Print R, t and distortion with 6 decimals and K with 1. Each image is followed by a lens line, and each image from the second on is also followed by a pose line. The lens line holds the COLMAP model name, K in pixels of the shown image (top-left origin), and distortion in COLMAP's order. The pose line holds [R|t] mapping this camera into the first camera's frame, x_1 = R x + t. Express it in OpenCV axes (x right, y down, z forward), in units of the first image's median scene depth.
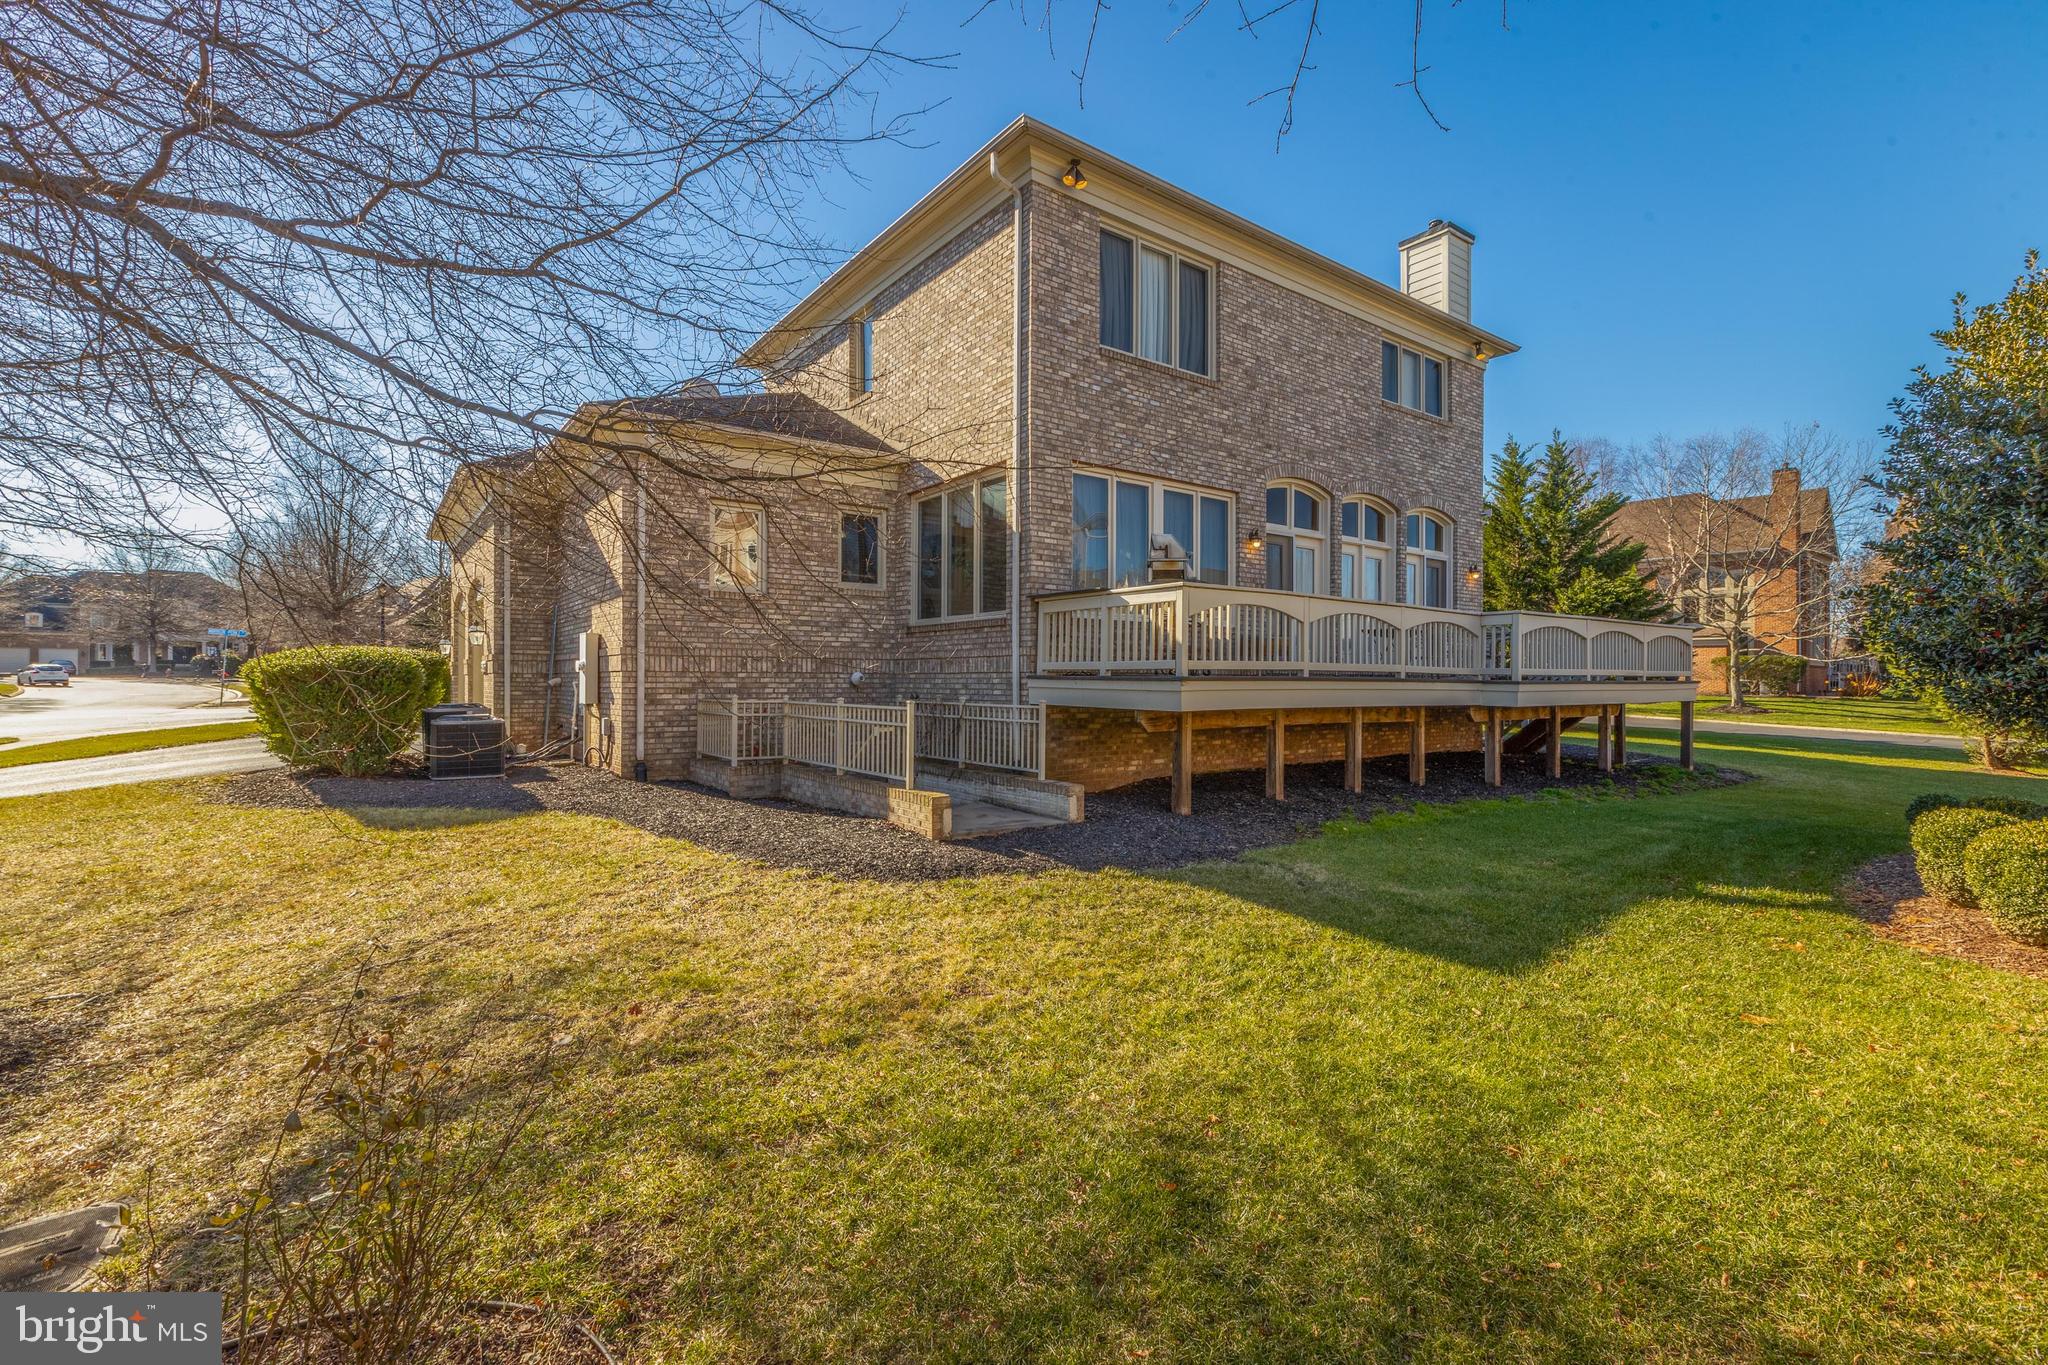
lens RADIAL K [[906.4, 0, 1023.9], [0, 906.4, 676.4], [0, 0, 1]] dist [0.001387, 0.000365]
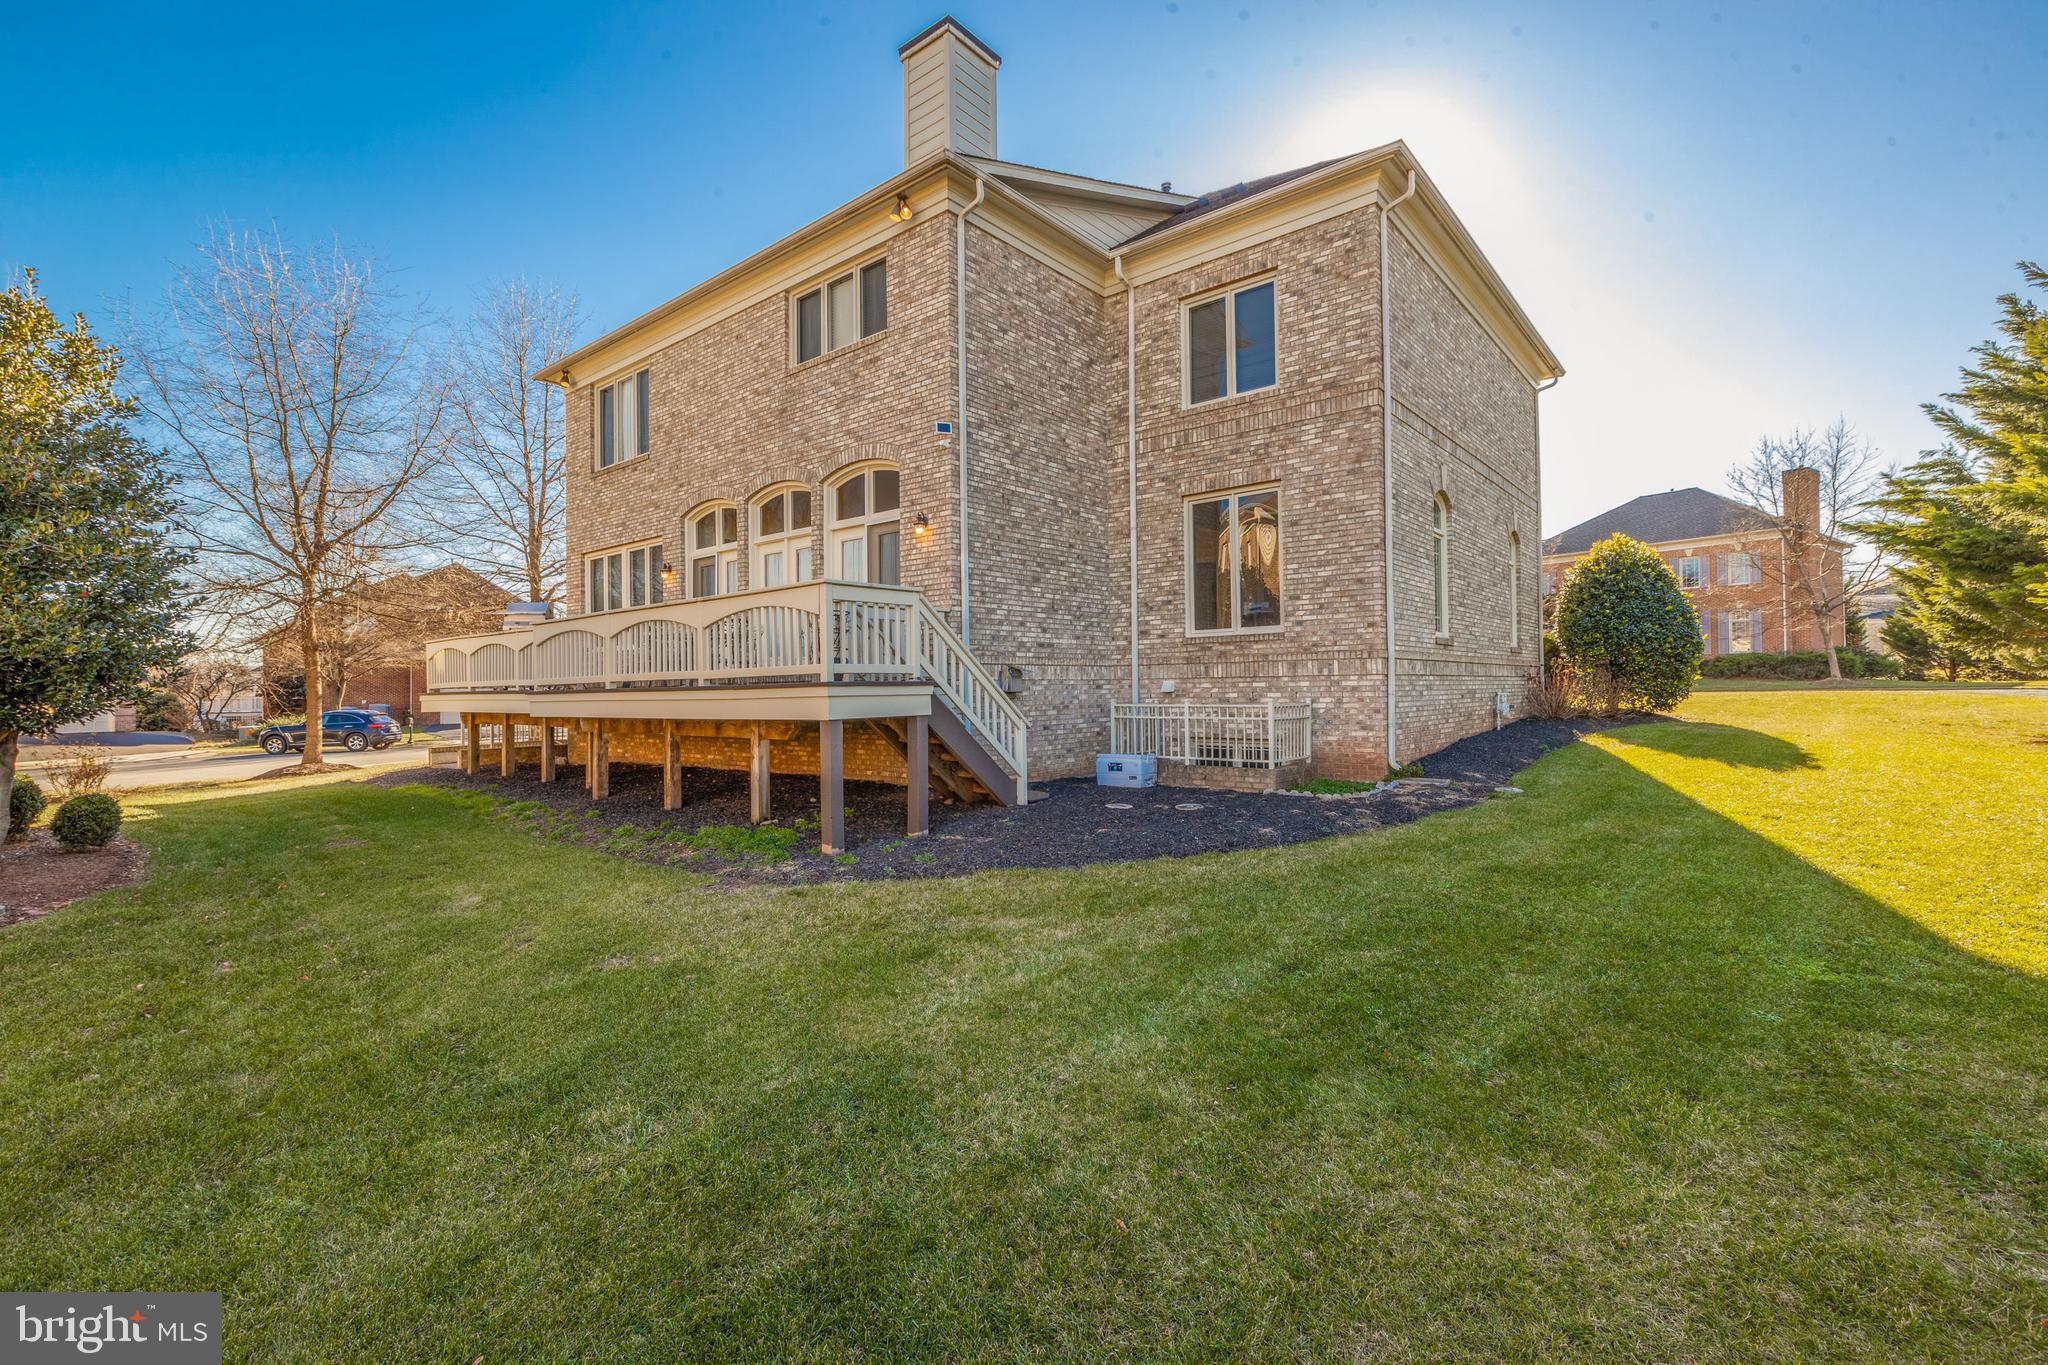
lens RADIAL K [[906.4, 0, 1023.9], [0, 906.4, 676.4], [0, 0, 1]] dist [0.001387, 0.000365]
pose [[0.236897, -0.022290, -0.971279, 1.608393], [0.018559, 0.999658, -0.018415, 0.017556], [0.971357, -0.013663, 0.237230, 1.247894]]
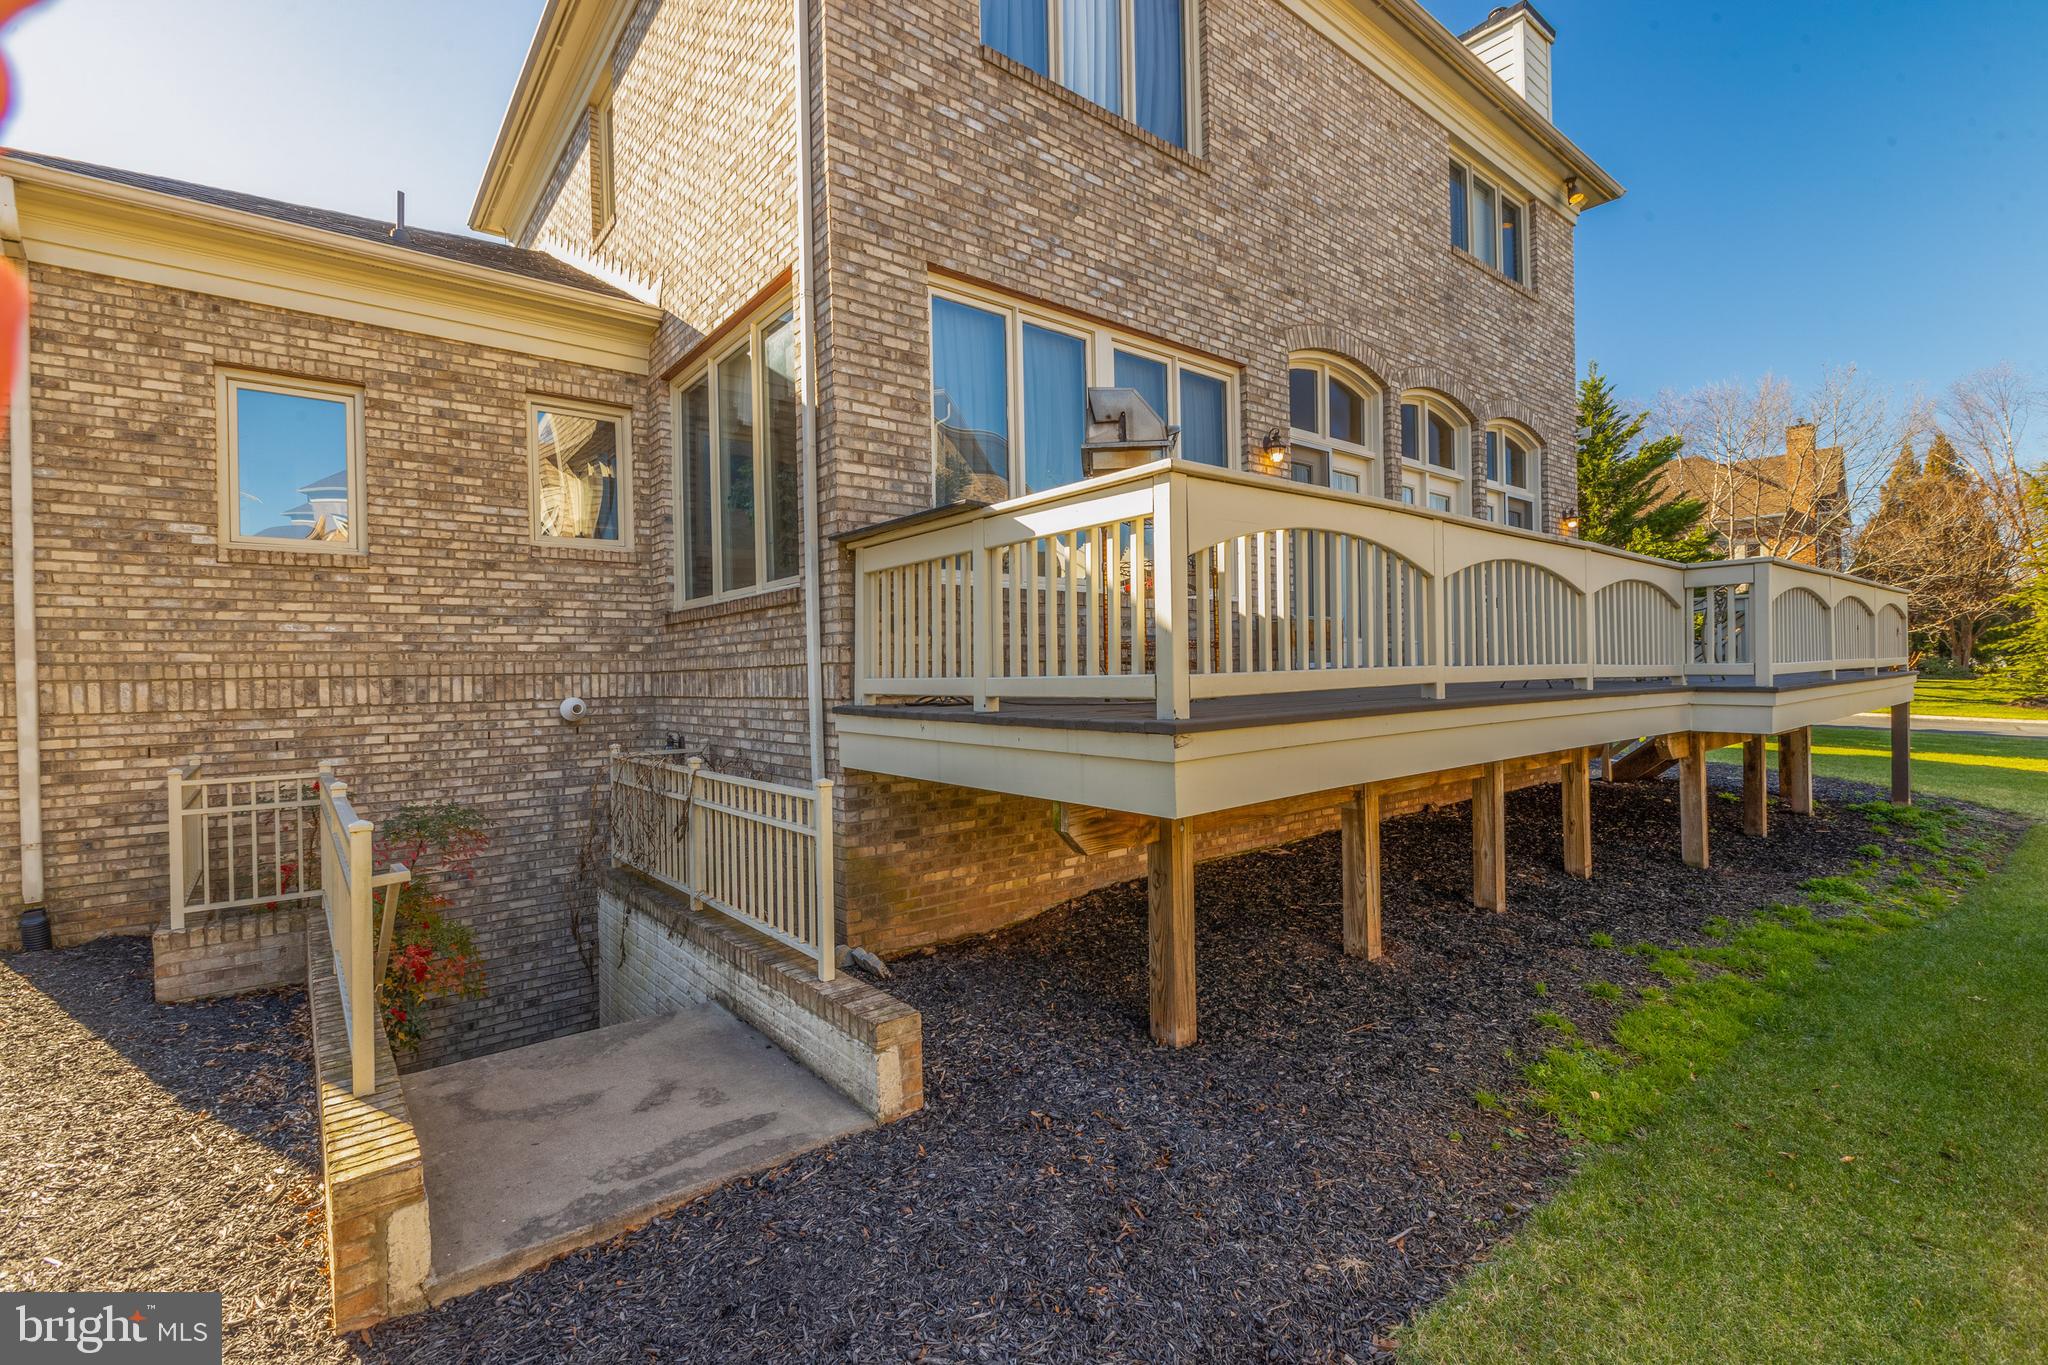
lens RADIAL K [[906.4, 0, 1023.9], [0, 906.4, 676.4], [0, 0, 1]] dist [0.001387, 0.000365]
pose [[0.998581, -0.025226, 0.046898, 0.070190], [0.024944, 0.999667, 0.006599, -0.015240], [-0.047049, -0.005419, 0.998878, 0.461193]]
